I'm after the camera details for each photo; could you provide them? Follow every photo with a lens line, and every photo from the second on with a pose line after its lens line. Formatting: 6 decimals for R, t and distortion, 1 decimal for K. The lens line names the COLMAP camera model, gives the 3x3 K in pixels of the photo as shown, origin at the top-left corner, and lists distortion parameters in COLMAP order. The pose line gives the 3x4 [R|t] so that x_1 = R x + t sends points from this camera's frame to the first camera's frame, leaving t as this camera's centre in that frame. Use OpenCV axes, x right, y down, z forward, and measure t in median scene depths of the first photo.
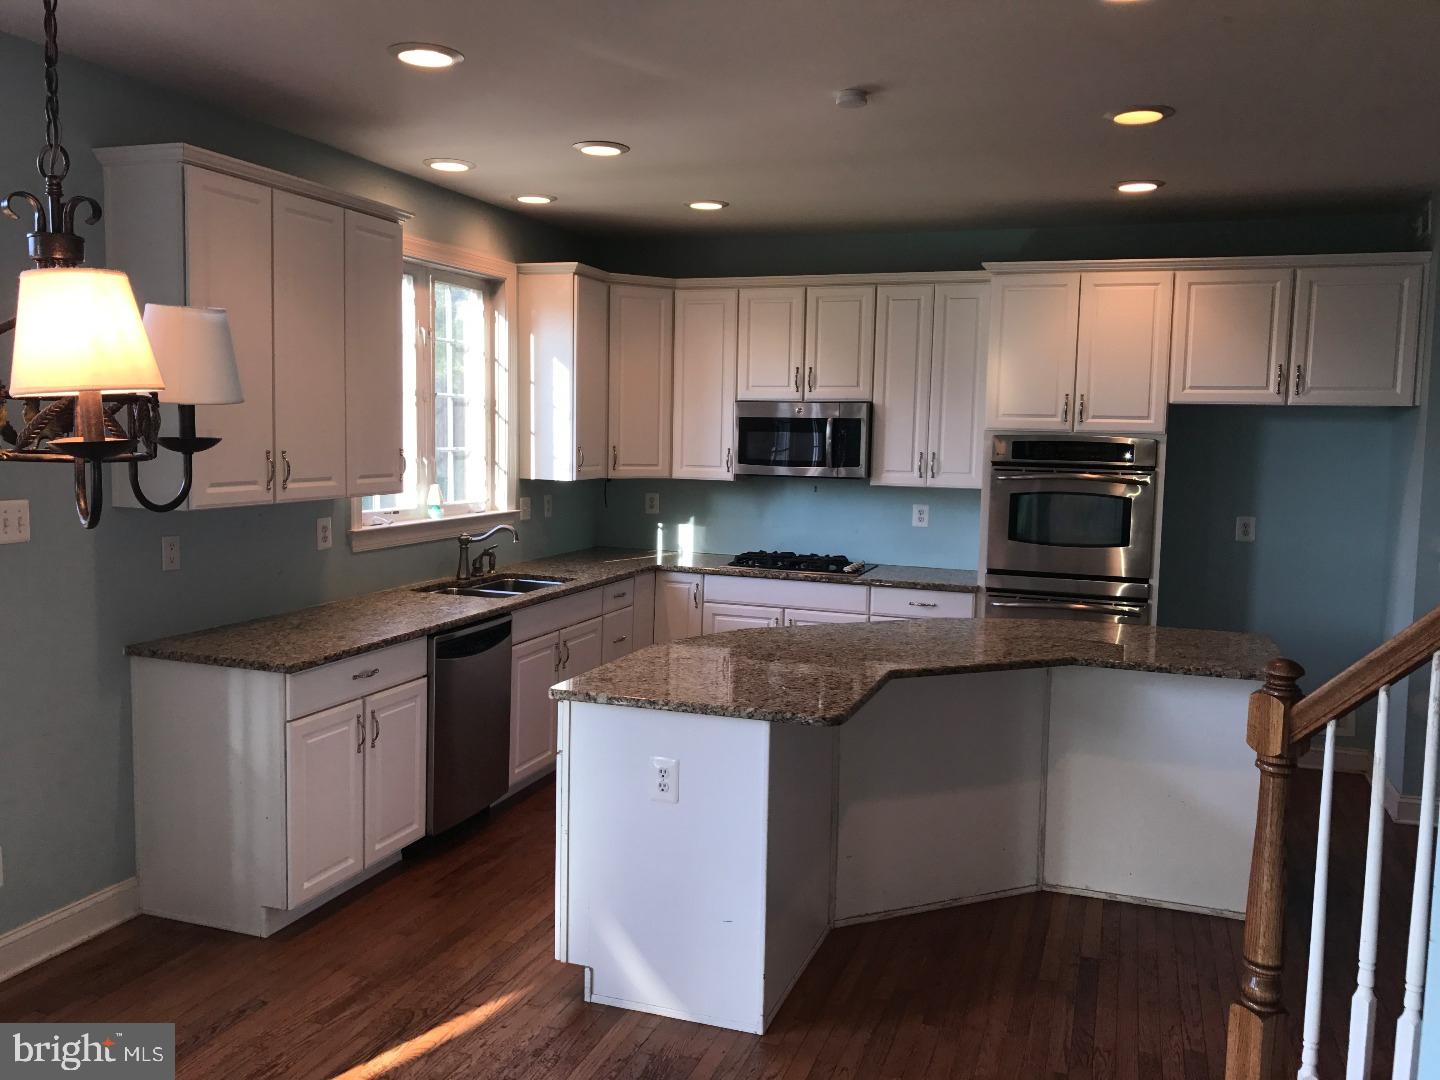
lens RADIAL K [[1170.4, 0, 719.9], [0, 1170.4, 521.4], [0, 0, 1]] dist [0.102906, -0.000261]
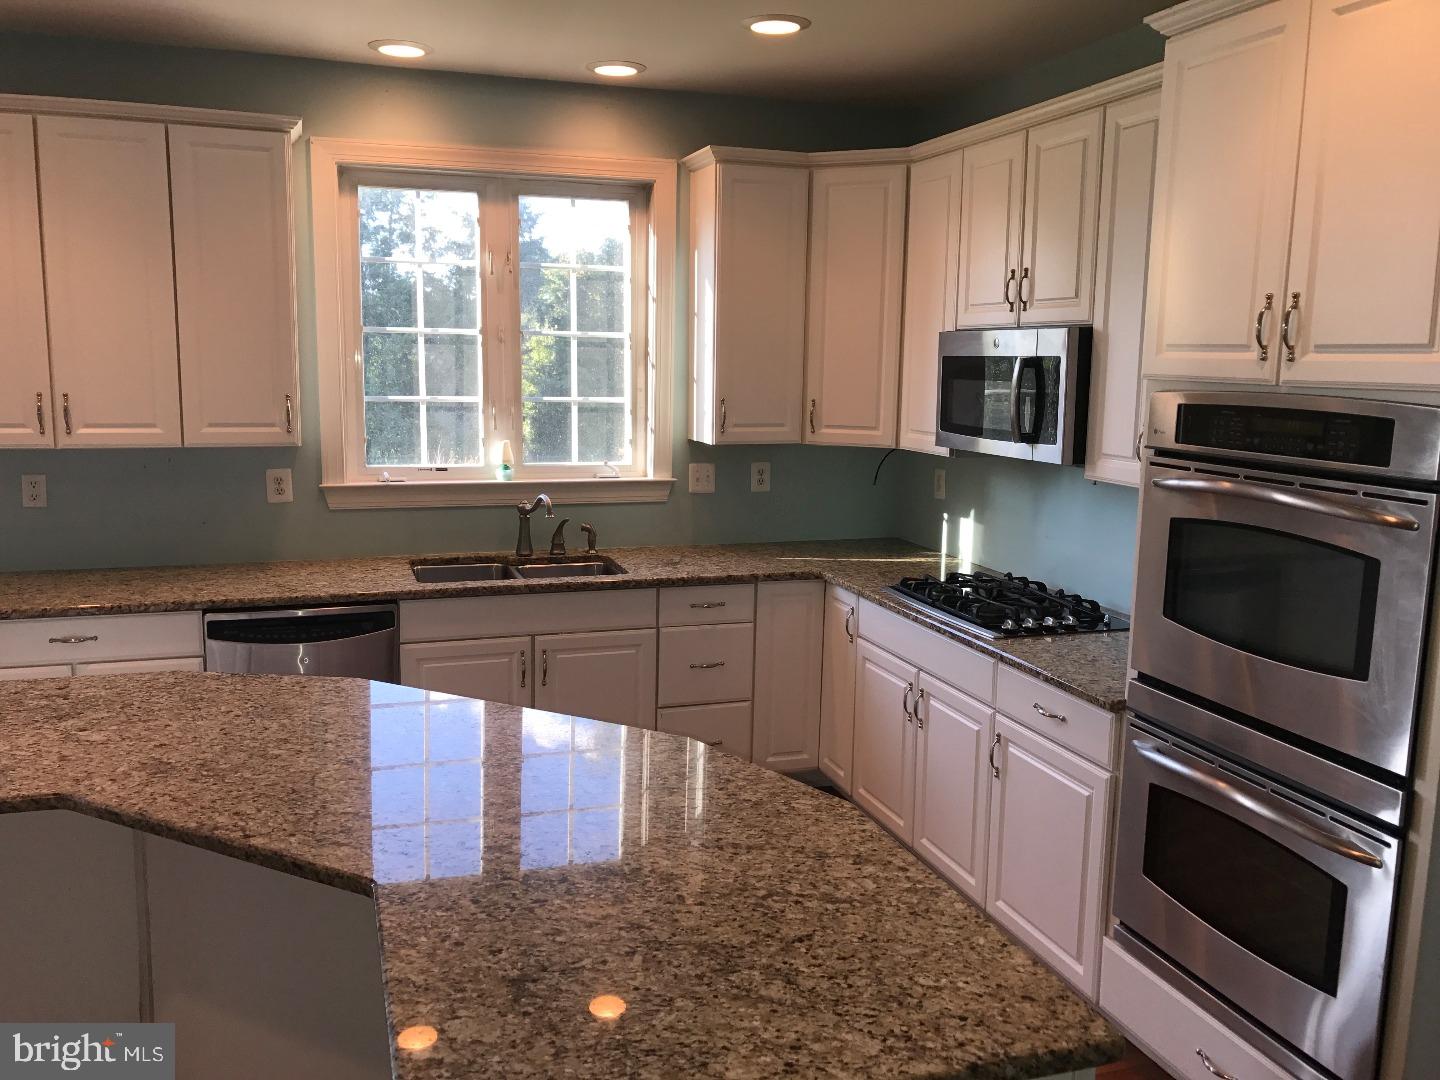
lens RADIAL K [[1170.4, 0, 719.9], [0, 1170.4, 521.4], [0, 0, 1]] dist [0.102906, -0.000261]
pose [[0.617261, 0.101505, -0.780183, 0.475837], [-0.067067, 0.994822, 0.076368, -0.043835], [0.783895, 0.005186, 0.620872, 0.545995]]
